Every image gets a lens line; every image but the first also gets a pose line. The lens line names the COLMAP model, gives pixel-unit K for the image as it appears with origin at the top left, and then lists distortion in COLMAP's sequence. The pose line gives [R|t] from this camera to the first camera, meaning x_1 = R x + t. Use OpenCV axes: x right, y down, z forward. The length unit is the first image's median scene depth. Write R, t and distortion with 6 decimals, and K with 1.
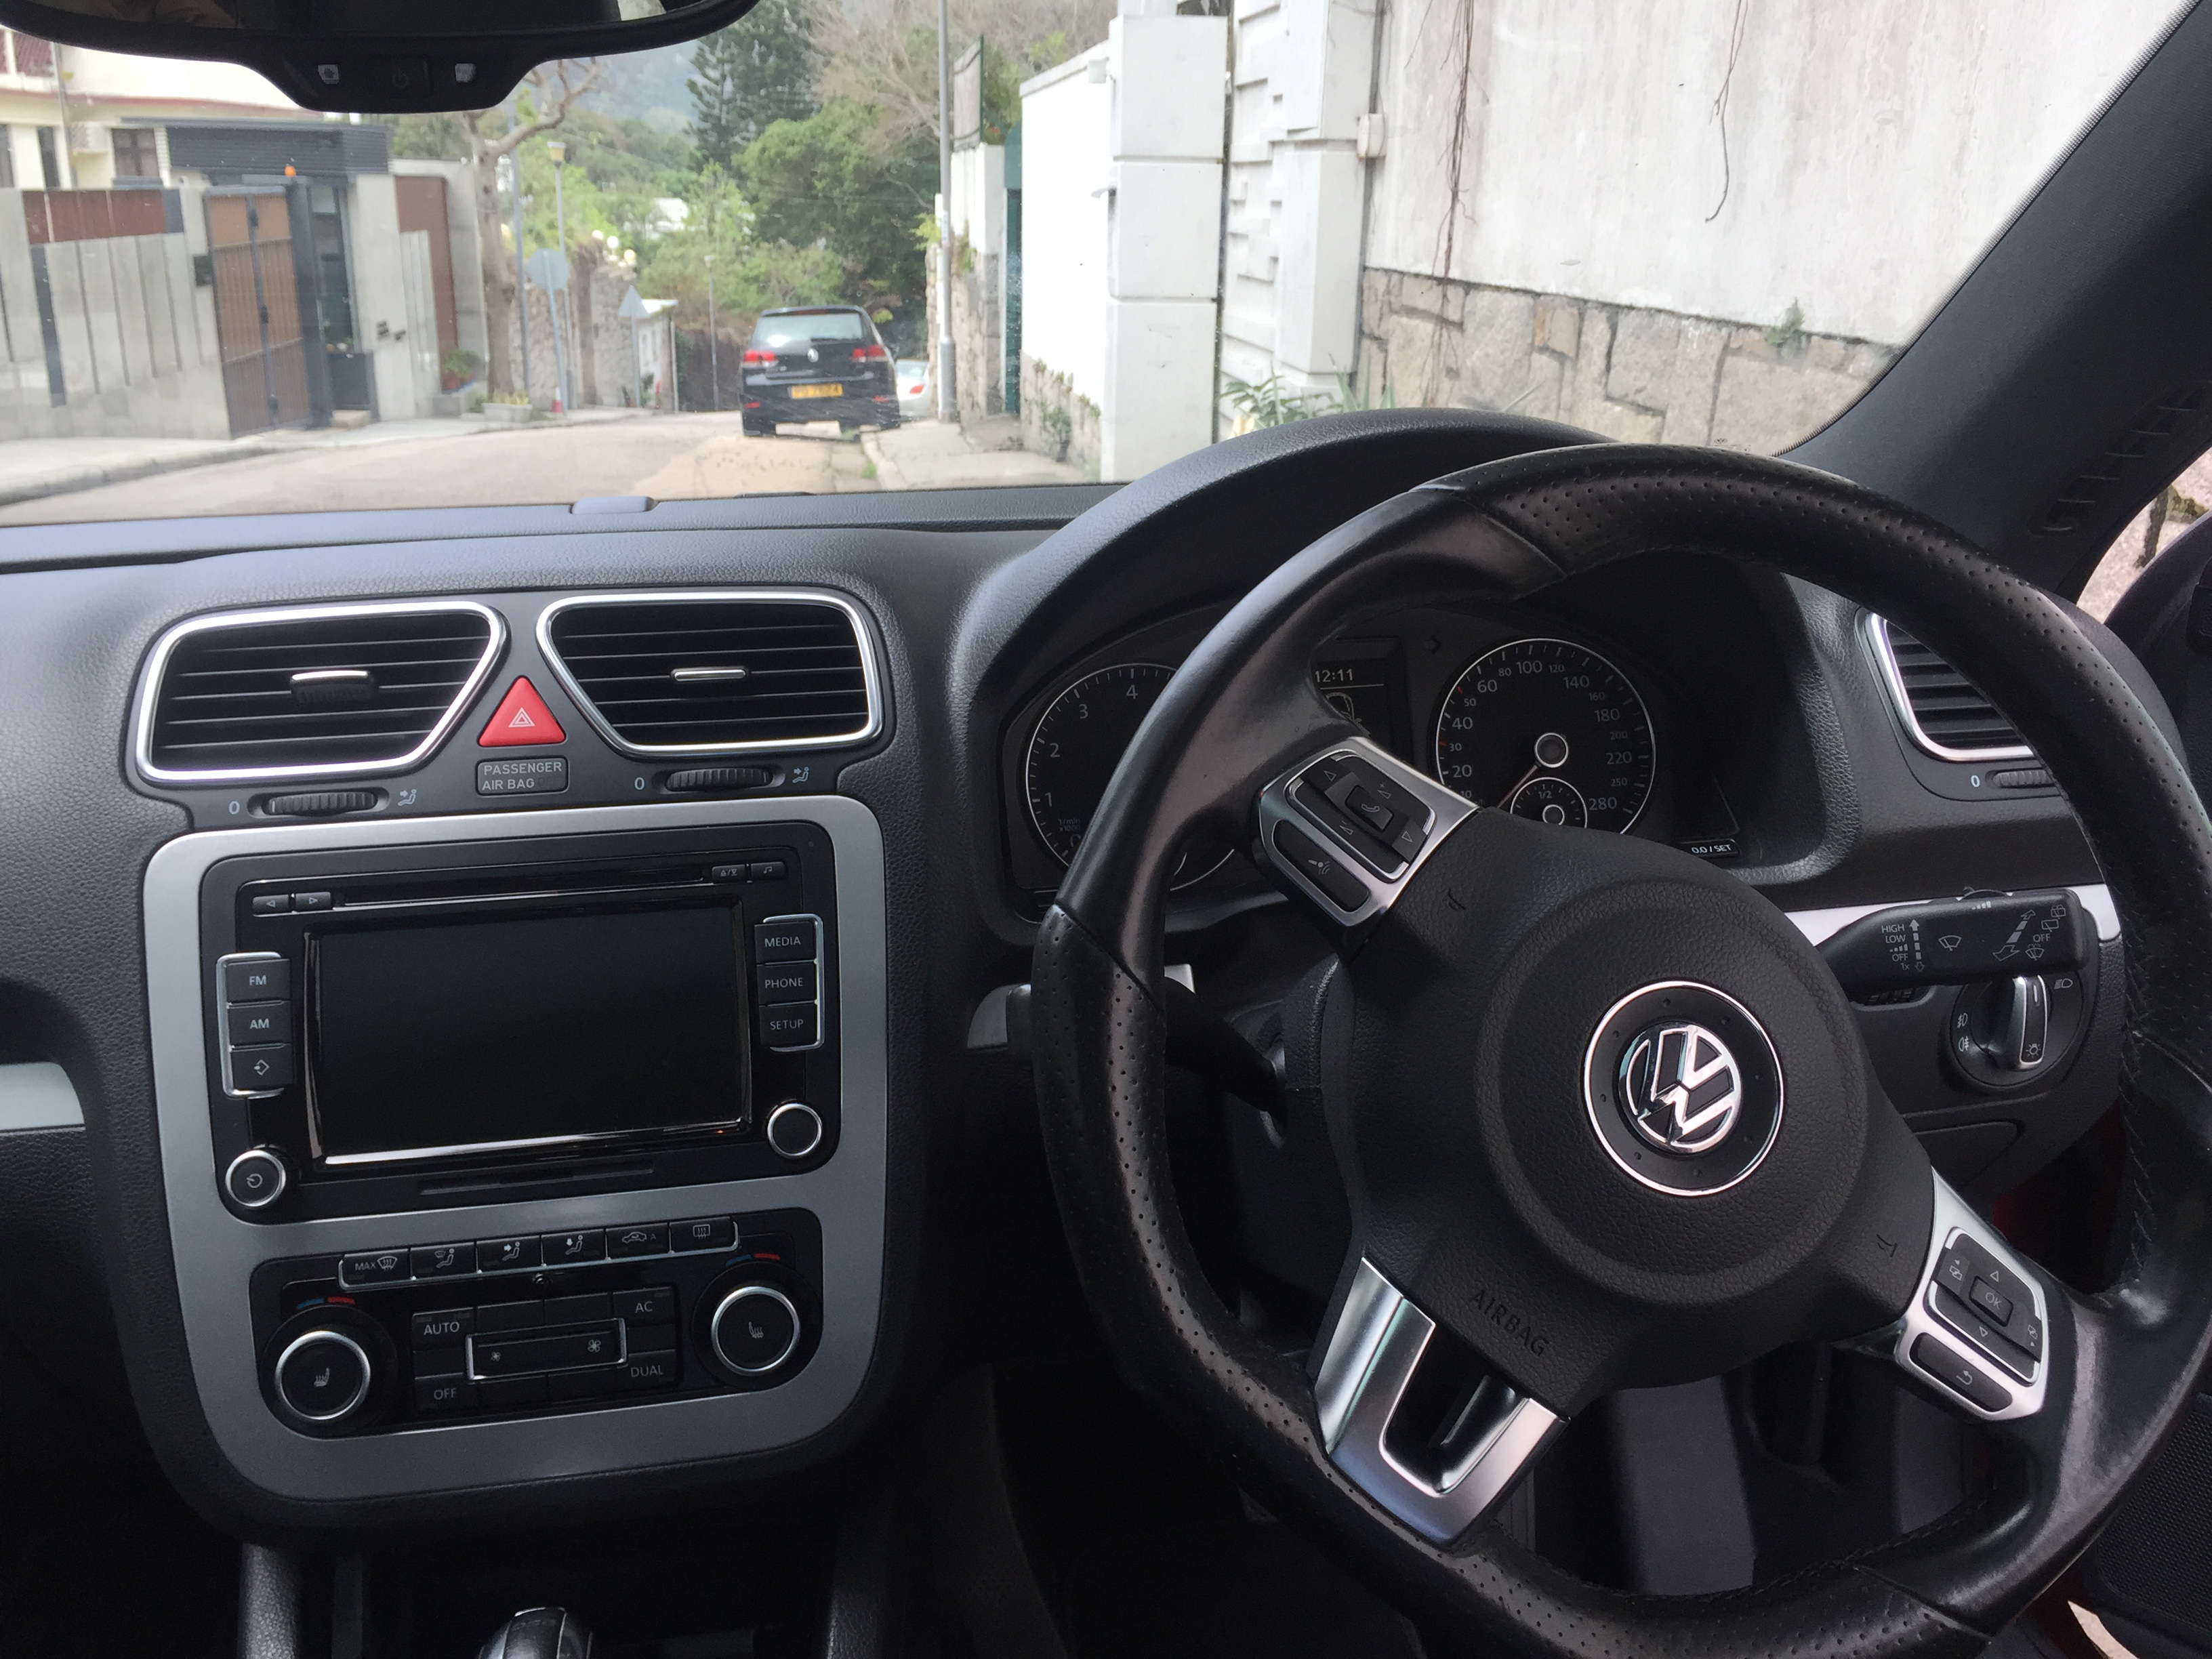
lens RADIAL K [[1869.2, 0, 1105.5], [0, 1869.2, 825.4], [0, 0, 1]] dist [0.001586, -0.028712]
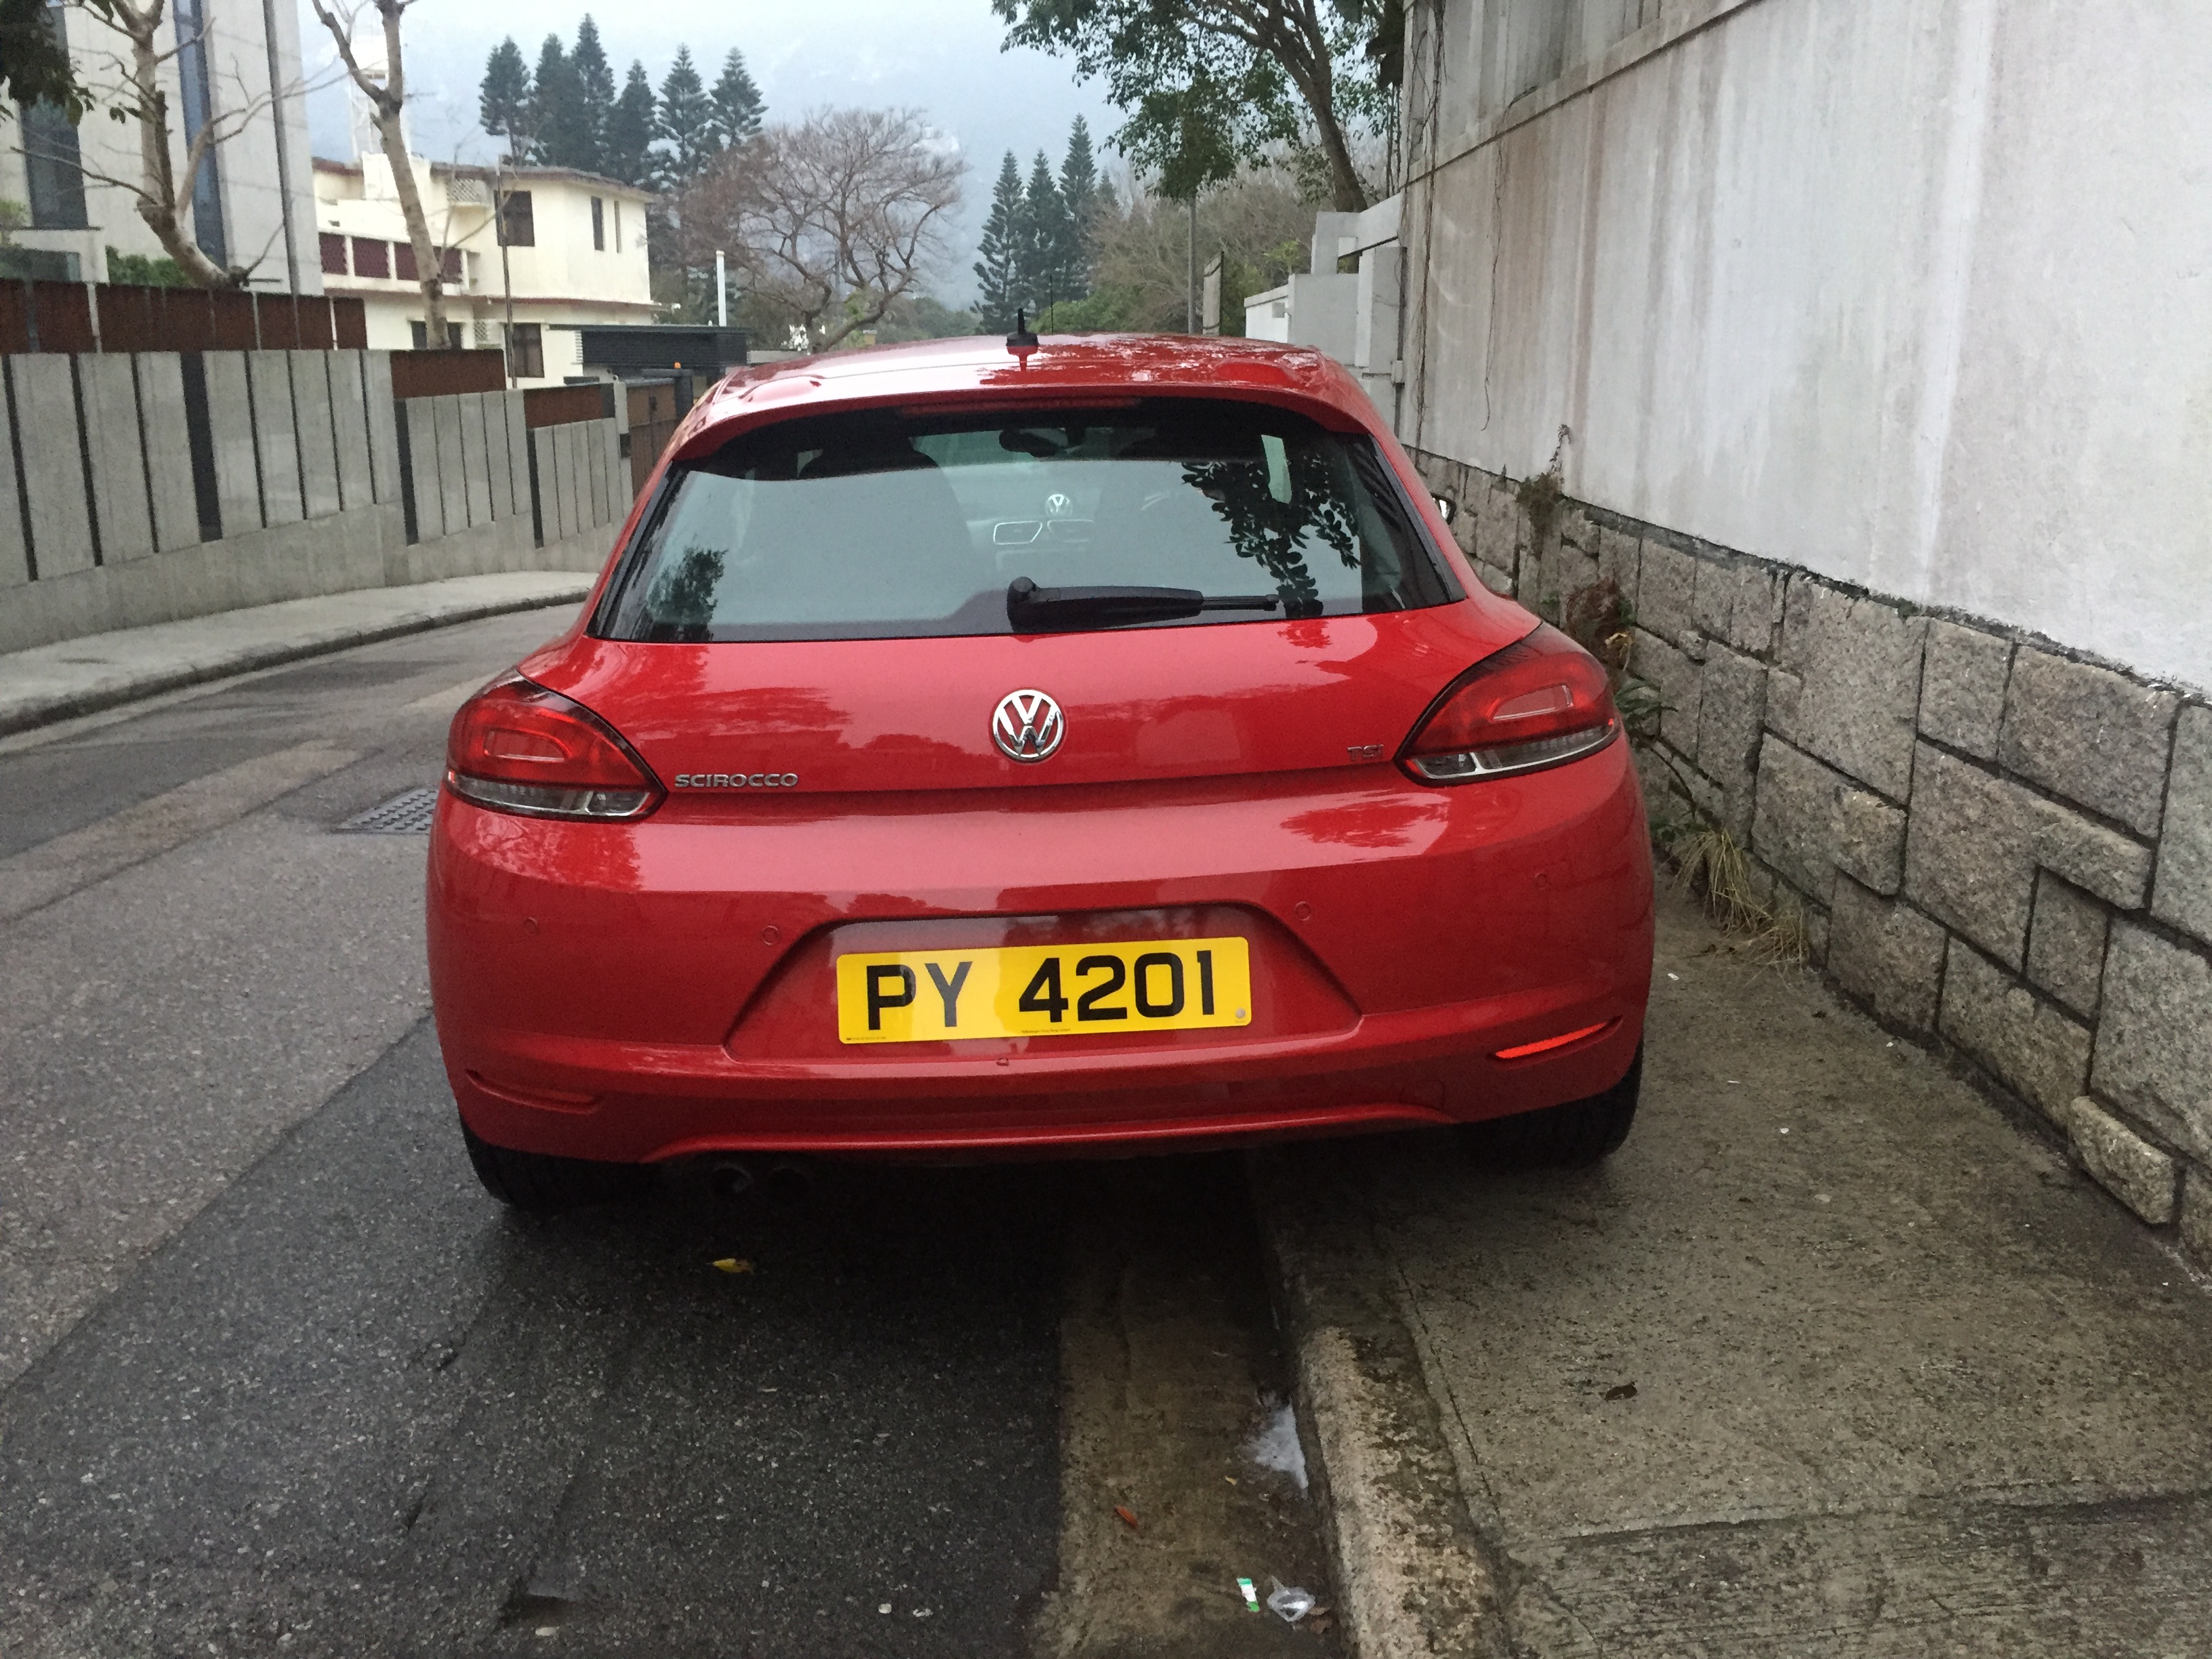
lens RADIAL K [[1869.2, 0, 1106.6], [0, 1869.2, 833.7], [0, 0, 1]] dist [0.001586, -0.028712]
pose [[0.990488, 0.011005, -0.137158, 0.022139], [-0.021040, 0.997188, -0.071928, 0.039905], [0.135980, 0.074130, 0.987934, -0.149268]]
